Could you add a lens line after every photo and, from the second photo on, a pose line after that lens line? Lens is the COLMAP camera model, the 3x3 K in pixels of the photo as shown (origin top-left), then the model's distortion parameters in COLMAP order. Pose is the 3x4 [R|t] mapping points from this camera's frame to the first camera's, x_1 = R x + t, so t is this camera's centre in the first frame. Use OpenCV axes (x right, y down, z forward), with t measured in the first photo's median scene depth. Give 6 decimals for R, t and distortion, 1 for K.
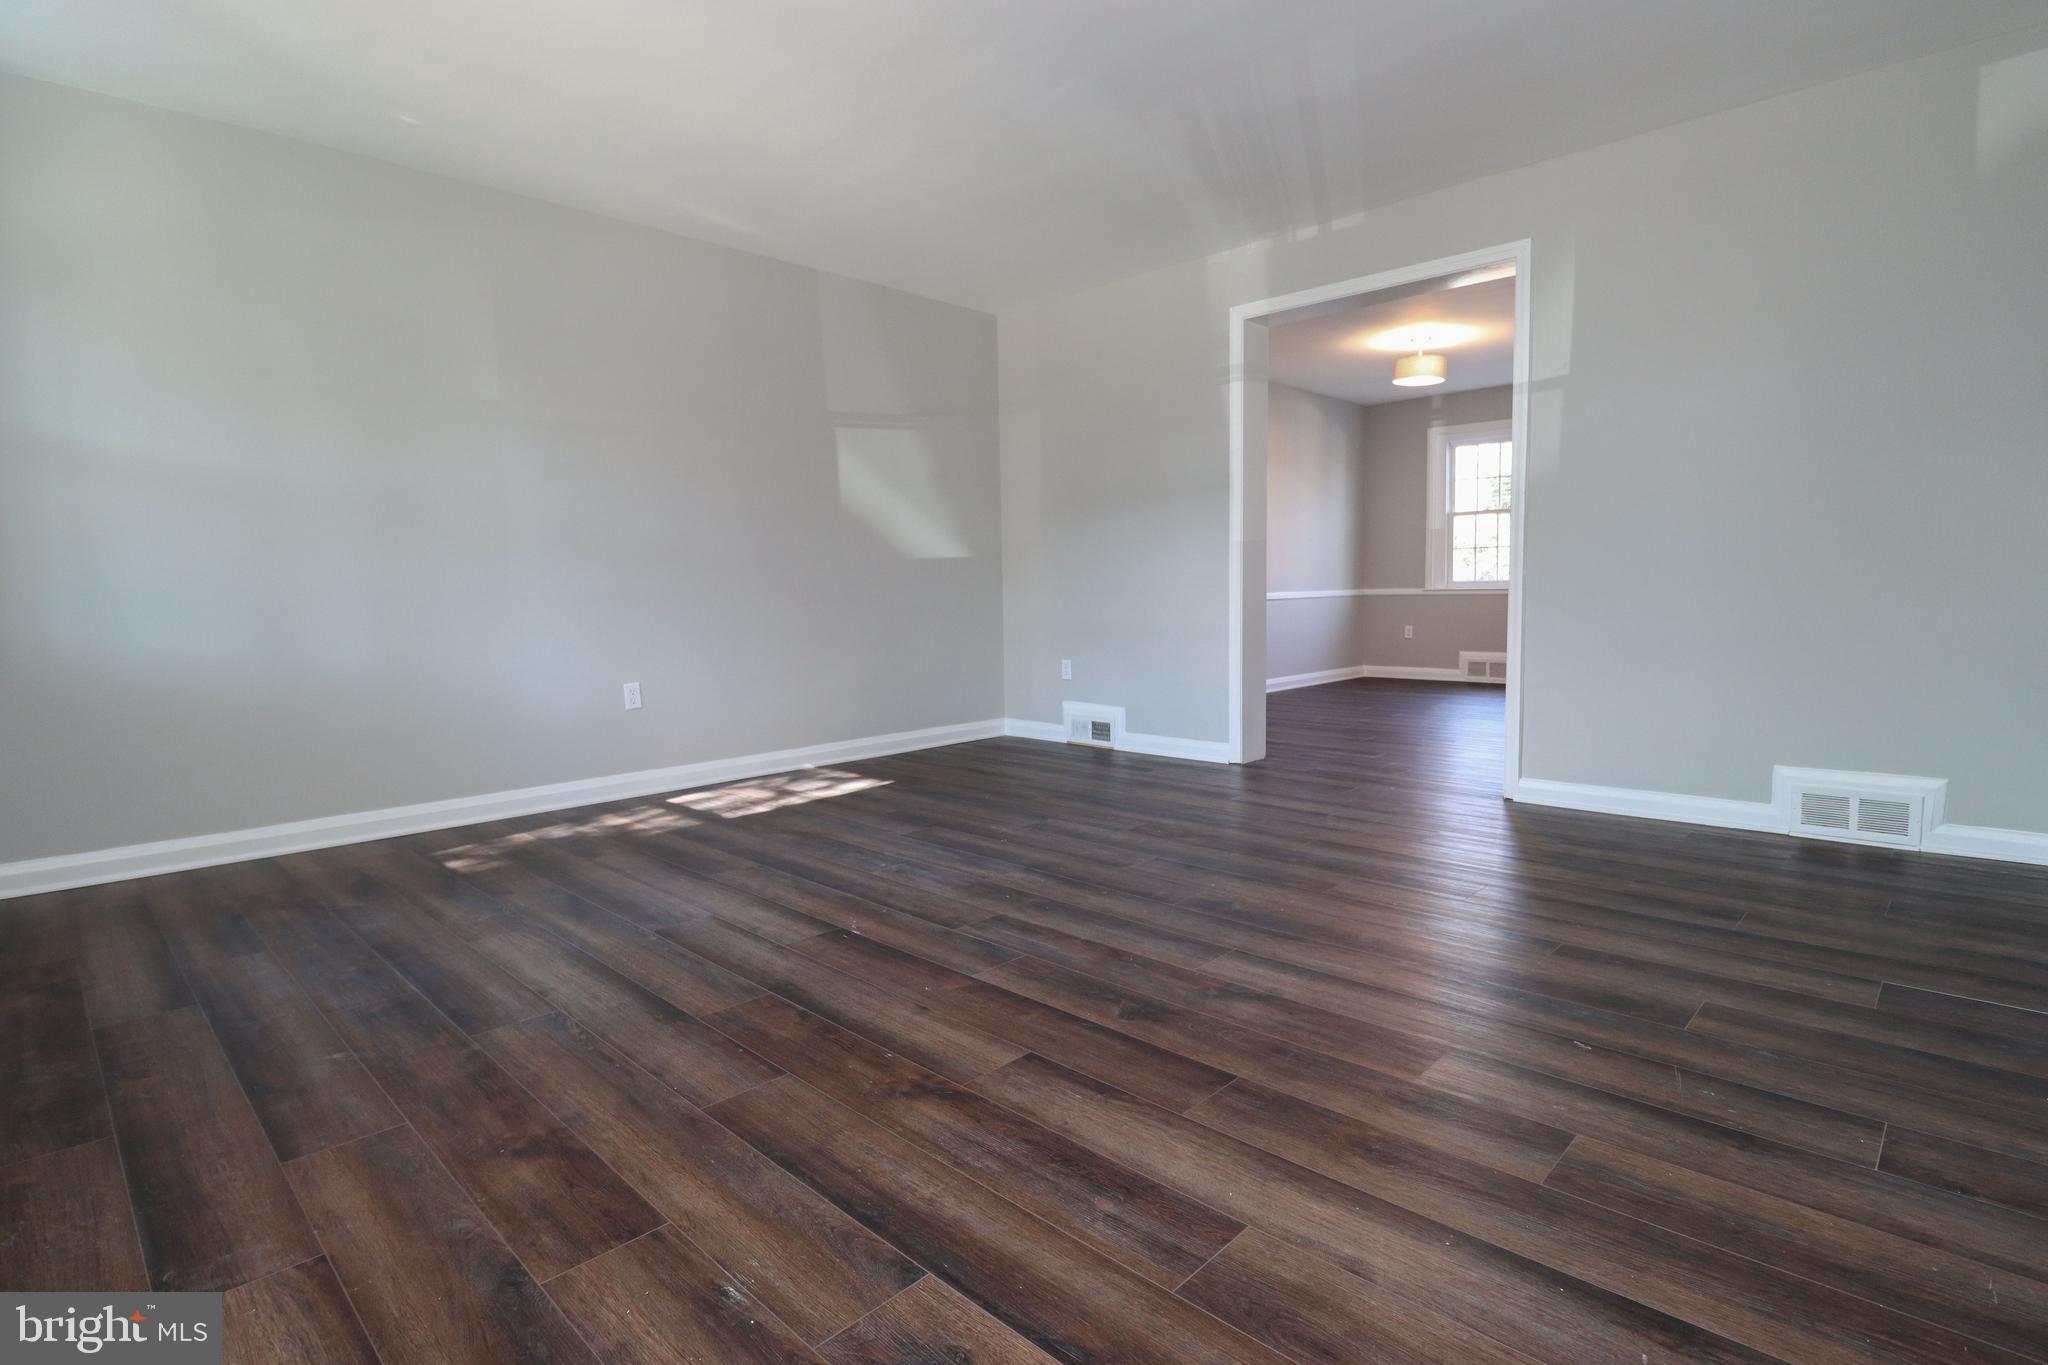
lens RADIAL K [[978.7, 0, 1026.5], [0, 978.7, 664.5], [0, 0, 1]] dist [-0.004121, -0.001778]
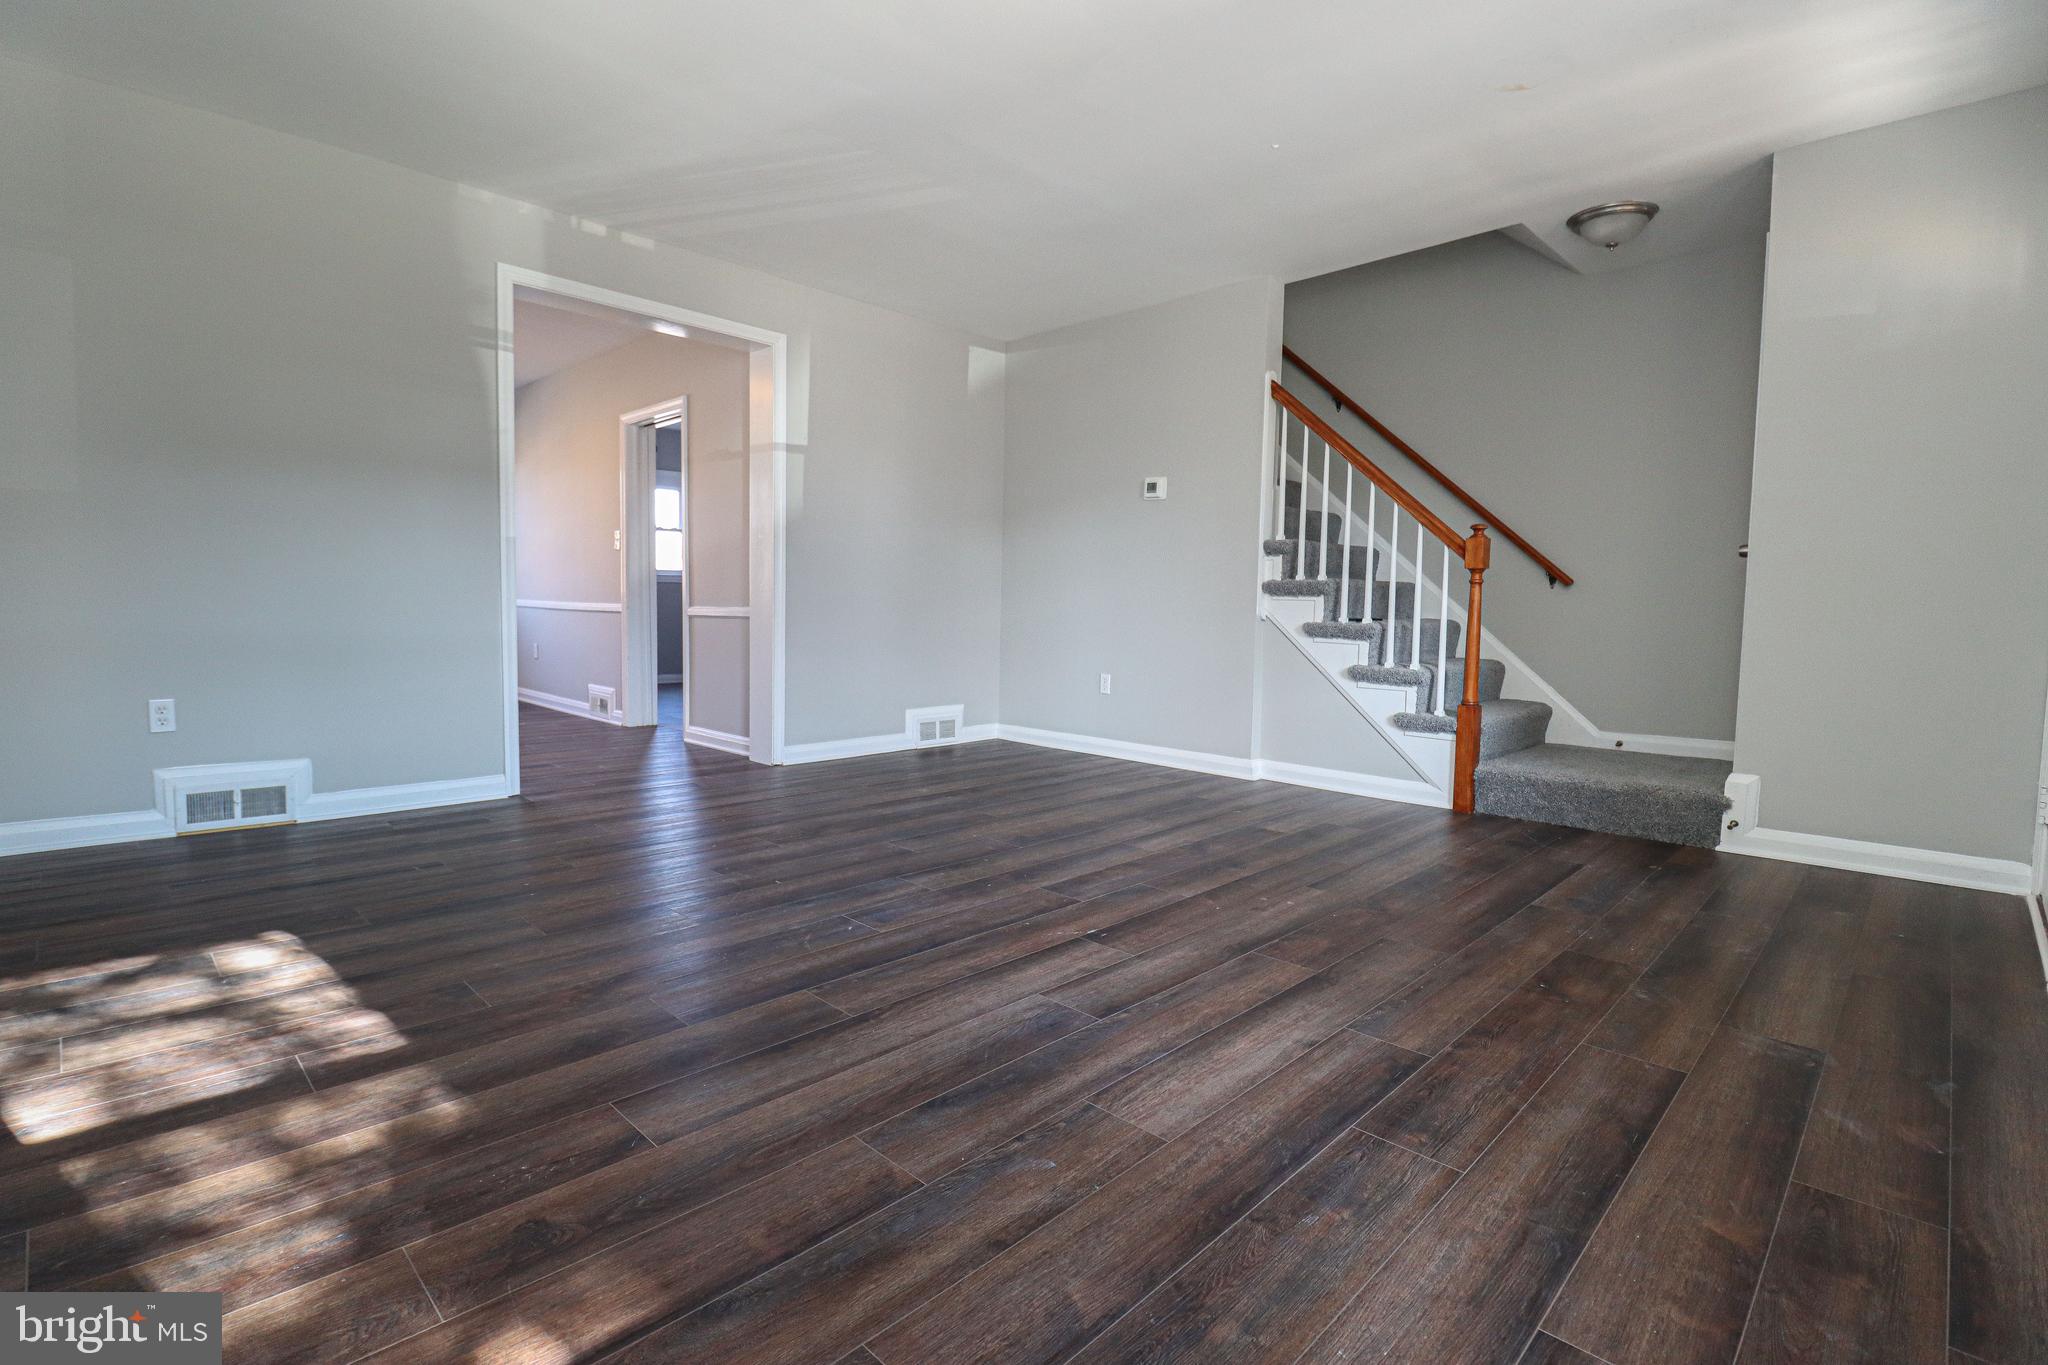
lens RADIAL K [[914.6, 0, 1016.1], [0, 914.6, 655.2], [0, 0, 1]] dist [0.001156, -0.000540]
pose [[0.039987, -0.037185, 0.998508, -1.099368], [0.056747, 0.997779, 0.034886, -0.048241], [-0.997587, 0.055267, 0.042009, 1.011614]]
